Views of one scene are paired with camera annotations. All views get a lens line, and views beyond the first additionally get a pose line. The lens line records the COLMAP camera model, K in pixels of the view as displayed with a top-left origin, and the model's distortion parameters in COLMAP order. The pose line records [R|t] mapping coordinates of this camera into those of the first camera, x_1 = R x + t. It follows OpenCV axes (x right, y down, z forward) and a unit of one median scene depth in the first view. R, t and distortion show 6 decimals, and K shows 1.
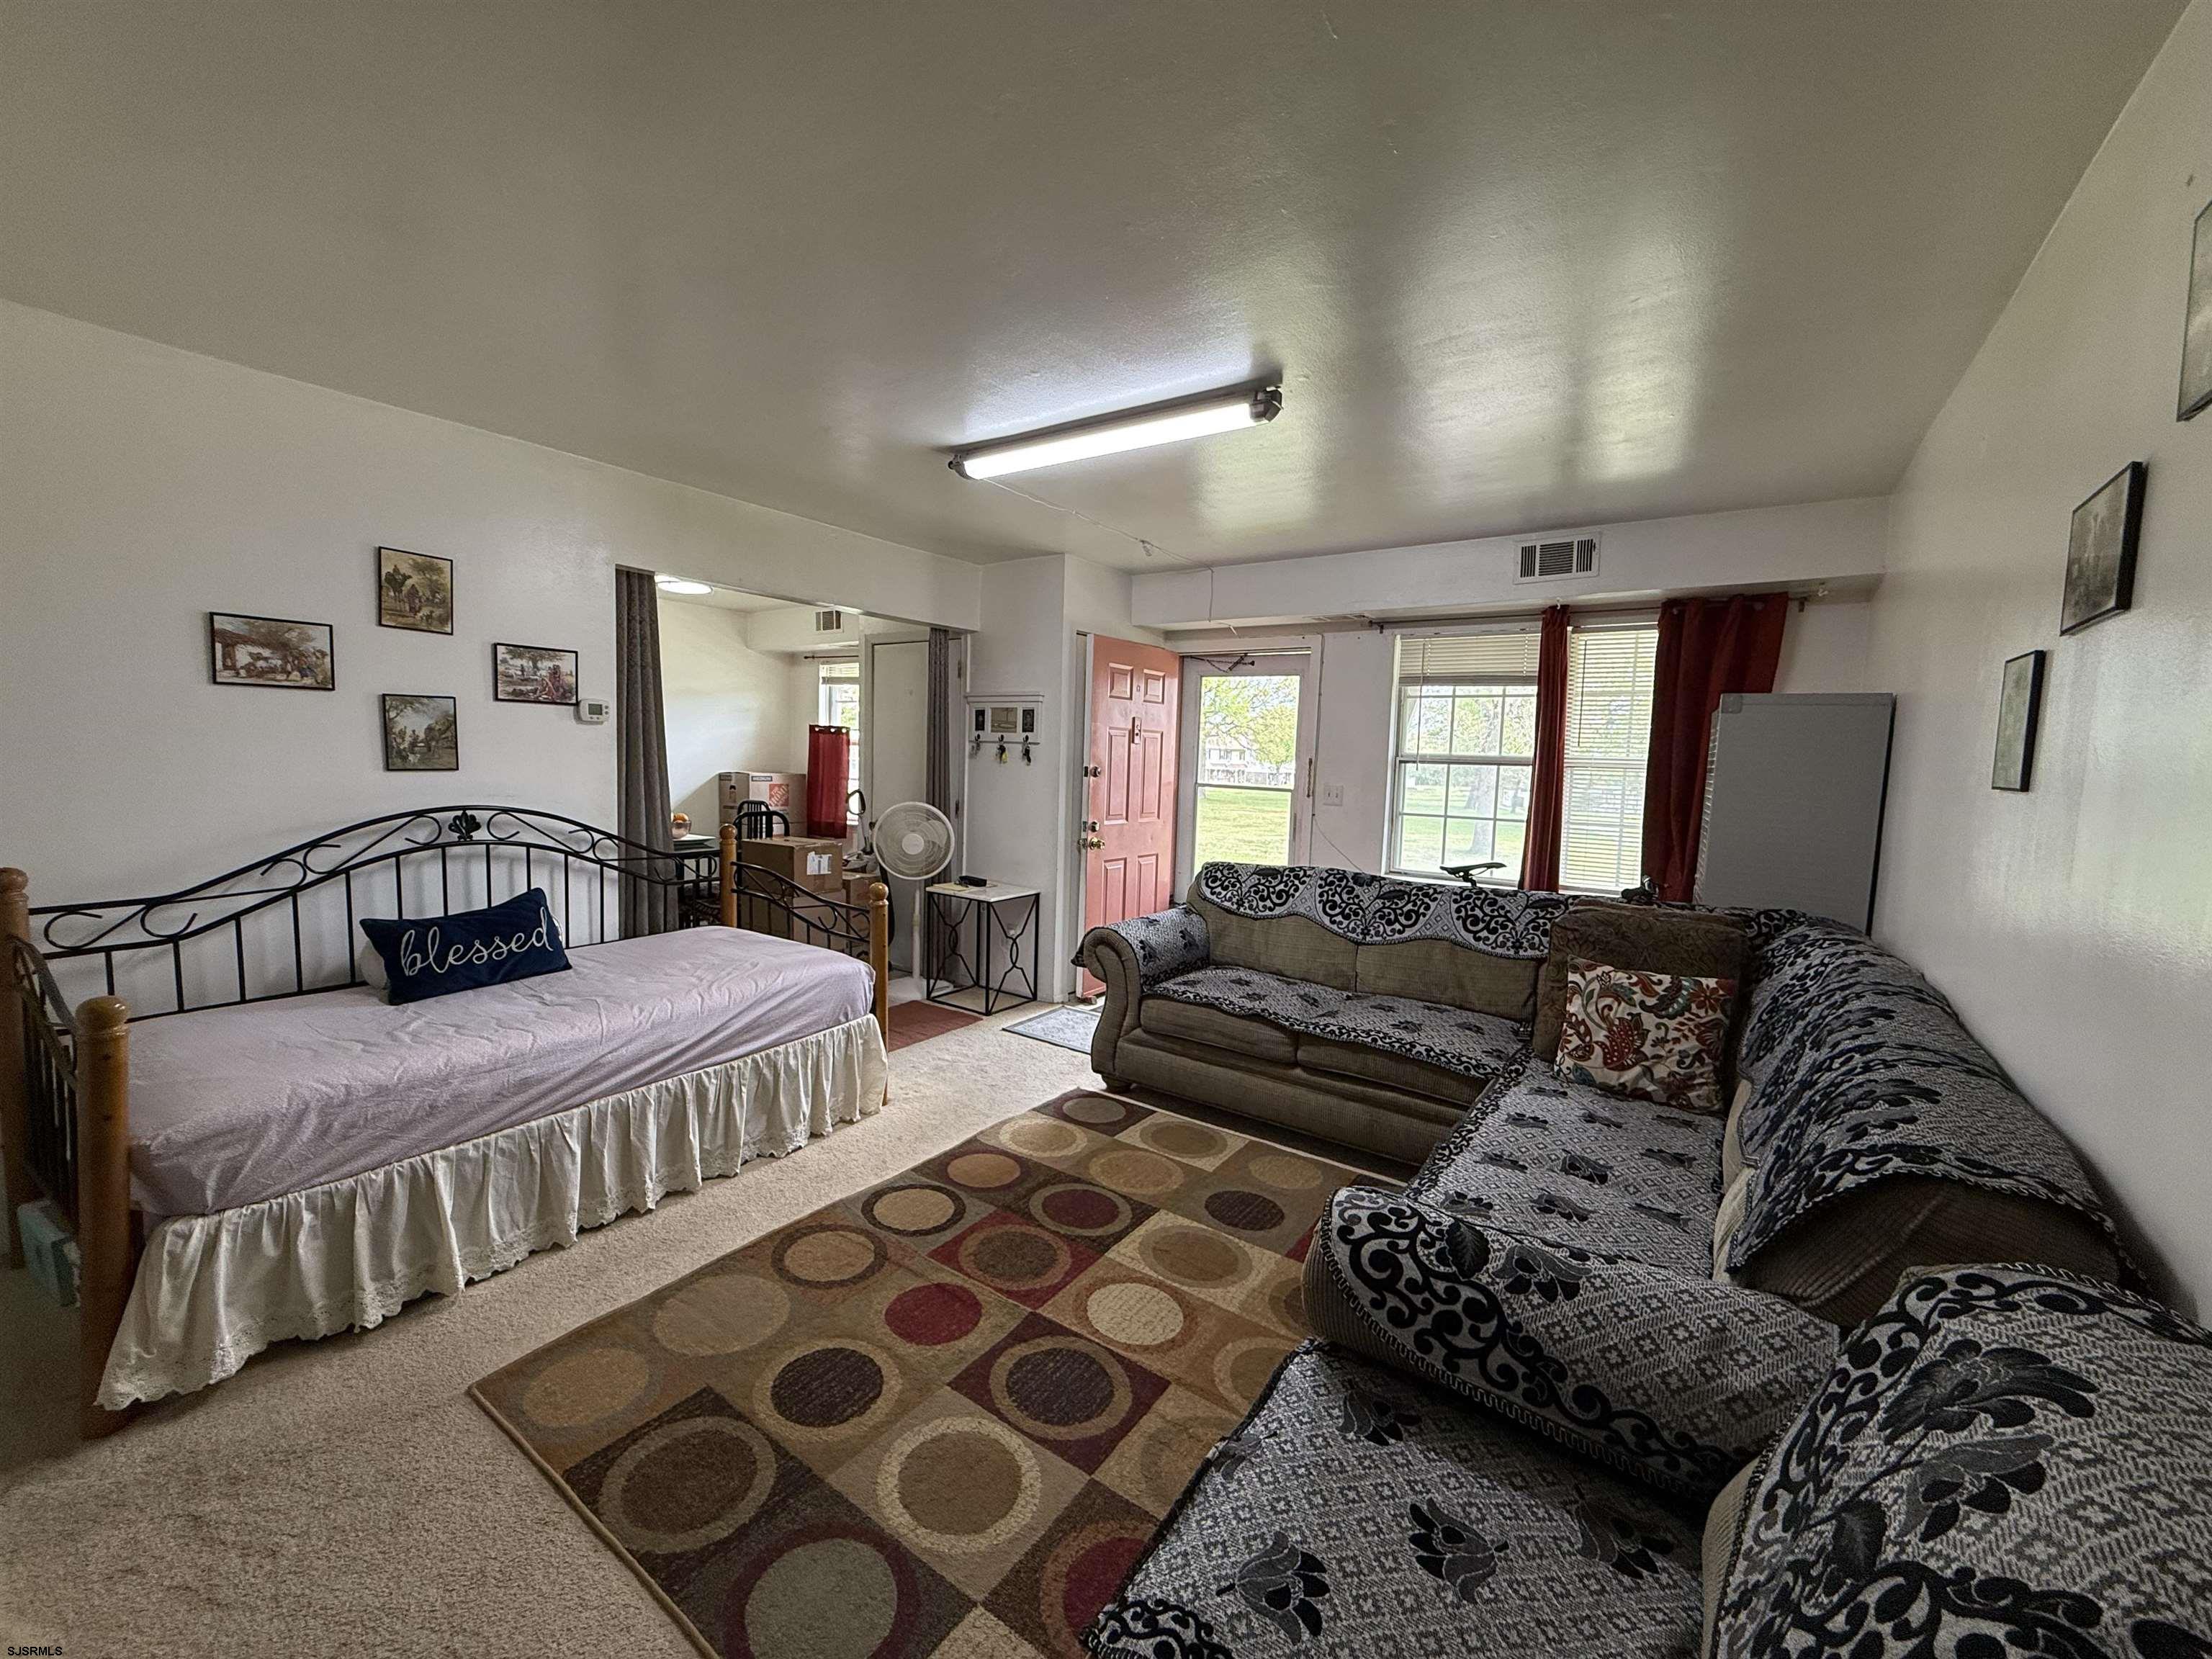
lens RADIAL K [[882.7, 0, 1104.6], [0, 882.7, 828.1], [0, 0, 1]] dist [-0.000009, 0.000119]
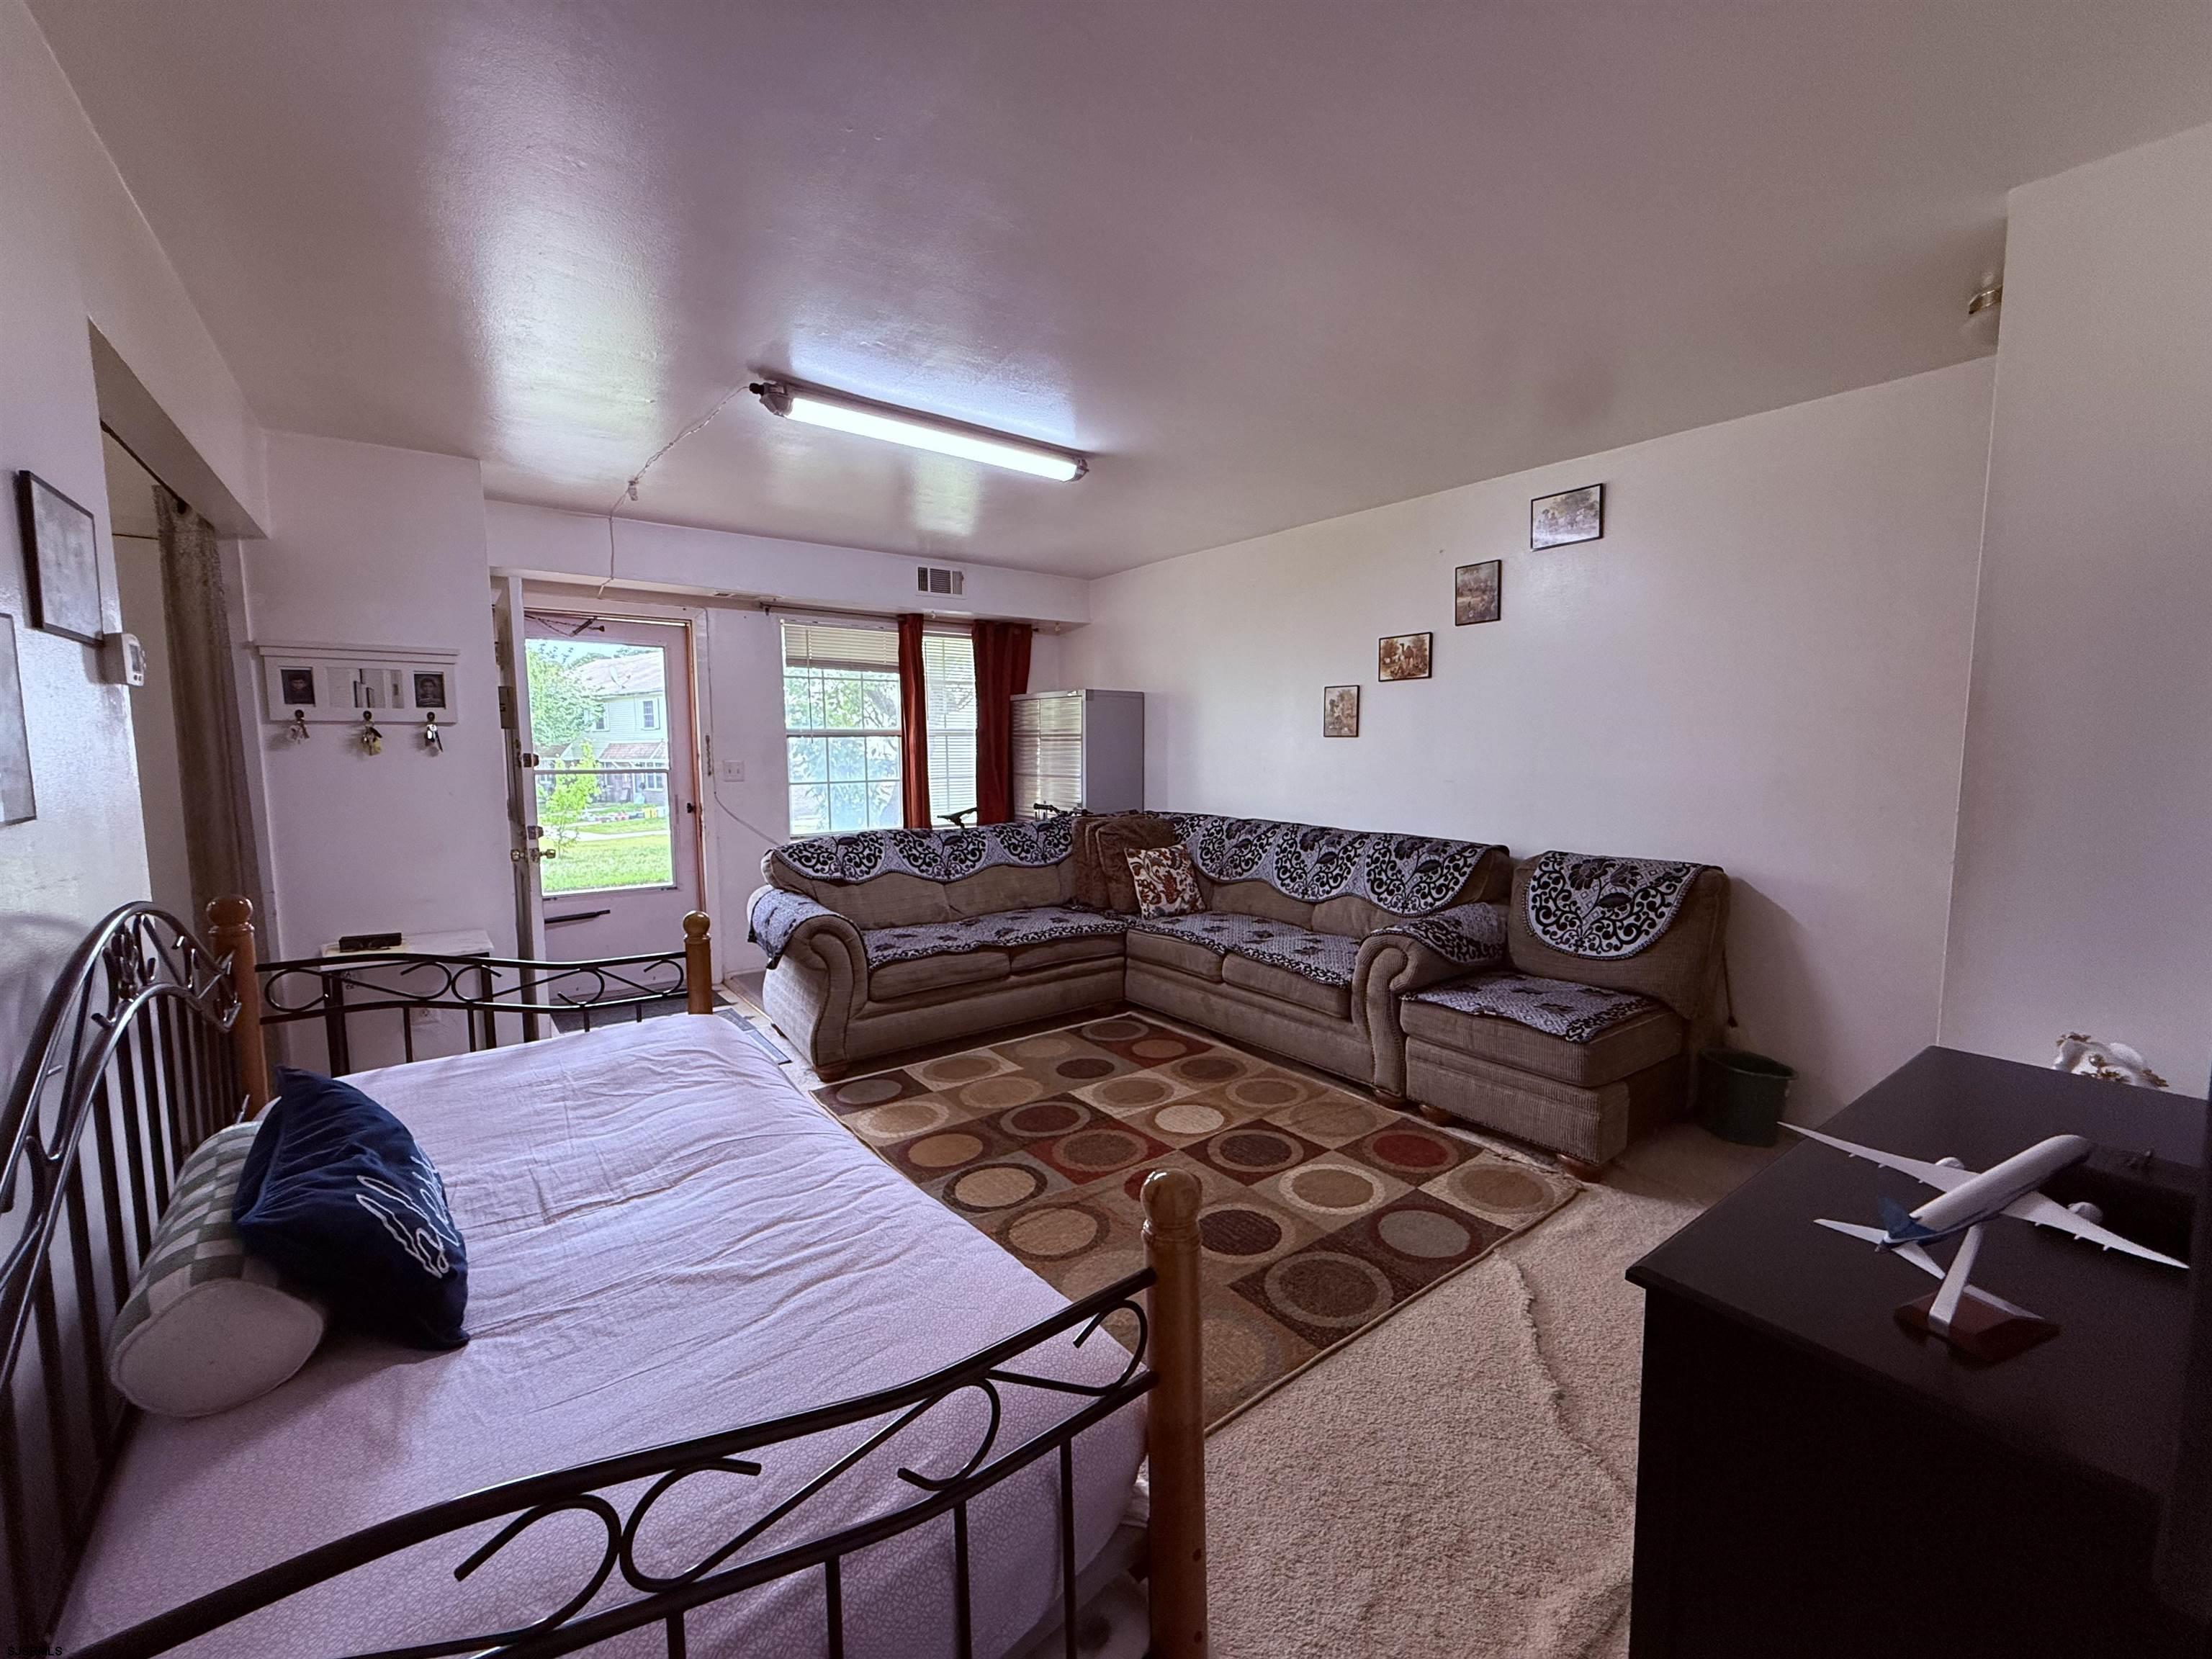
lens RADIAL K [[882.7, 0, 1104.6], [0, 882.7, 828.1], [0, 0, 1]] dist [-0.000009, 0.000119]
pose [[0.299017, -0.124714, 0.946063, -0.982047], [0.093607, 0.990475, 0.100982, -0.060140], [-0.949645, 0.058363, 0.307843, 0.494368]]
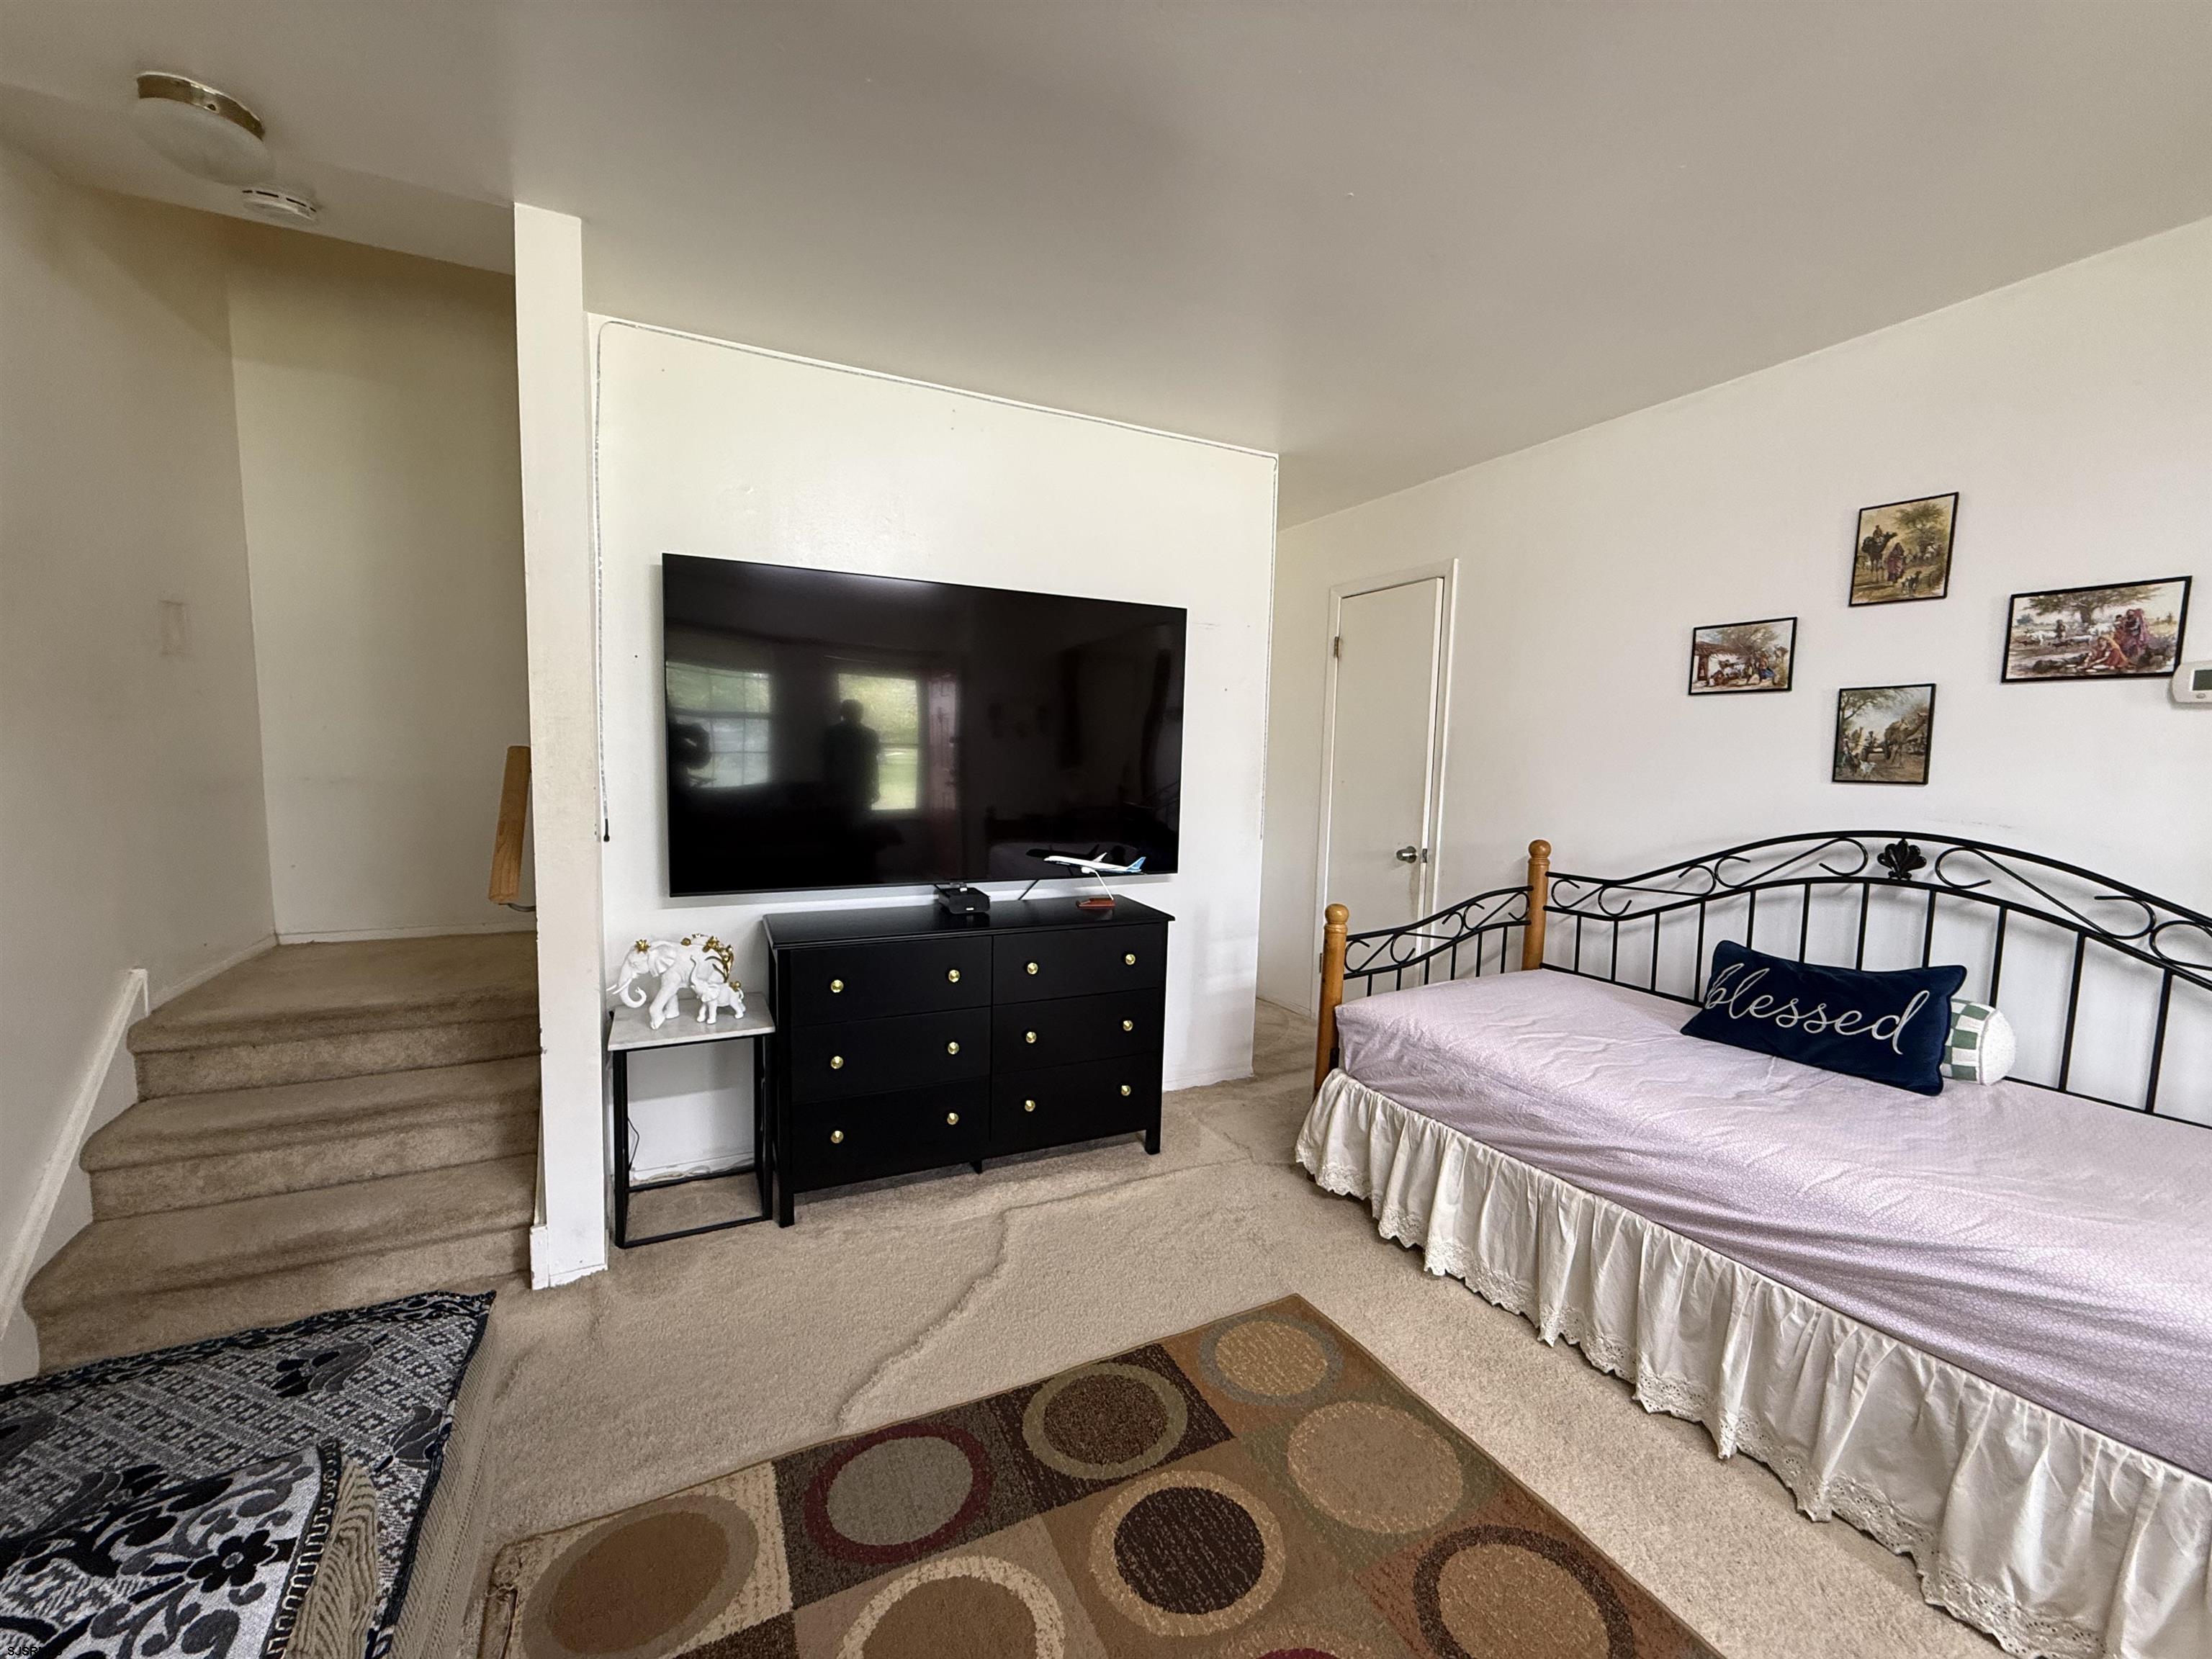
lens RADIAL K [[882.7, 0, 1104.6], [0, 882.7, 828.1], [0, 0, 1]] dist [-0.000009, 0.000119]
pose [[-0.474378, 0.040336, -0.879396, 0.238103], [-0.110191, 0.988373, 0.104775, -0.033075], [0.873397, 0.146604, -0.464418, 0.783586]]
